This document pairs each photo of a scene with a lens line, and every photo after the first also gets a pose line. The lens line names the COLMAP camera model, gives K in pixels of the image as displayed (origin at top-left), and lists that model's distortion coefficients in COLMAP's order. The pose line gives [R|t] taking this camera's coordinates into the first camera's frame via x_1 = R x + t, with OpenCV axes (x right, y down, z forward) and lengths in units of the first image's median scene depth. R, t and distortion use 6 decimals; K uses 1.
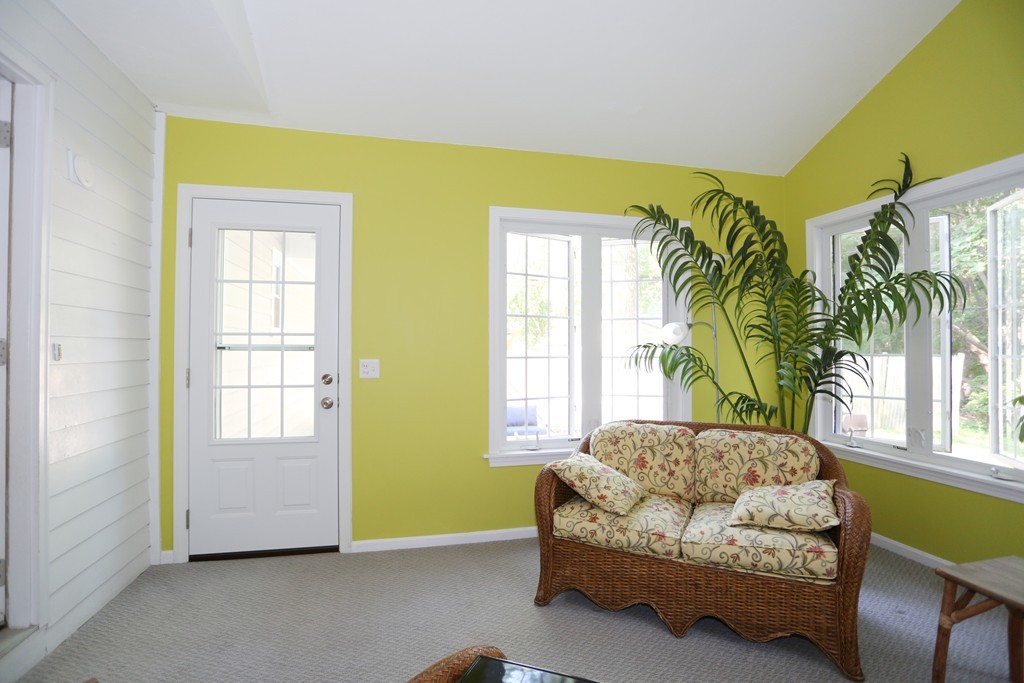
lens RADIAL K [[491.9, 0, 512.0], [0, 491.9, 341.5], [0, 0, 1]] dist [-0.069399, 0.025309]
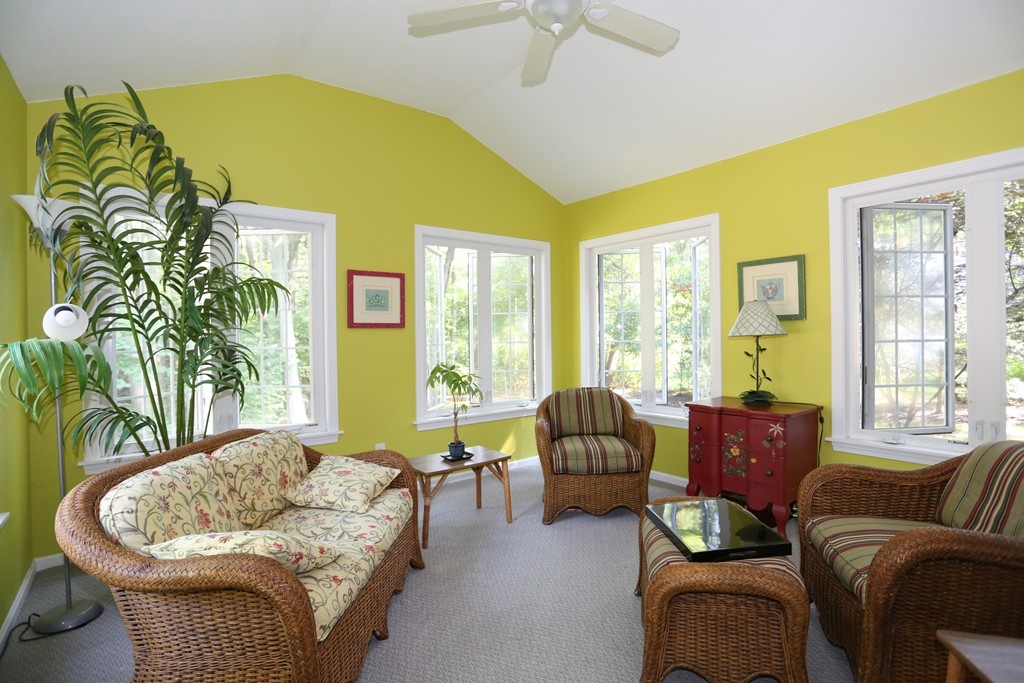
lens RADIAL K [[491.9, 0, 512.0], [0, 491.9, 341.5], [0, 0, 1]] dist [-0.069399, 0.025309]
pose [[-0.442251, 0.005224, 0.896876, -0.524164], [-0.010375, 0.999886, -0.010941, 0.013423], [-0.896831, -0.014144, -0.442146, 0.963677]]
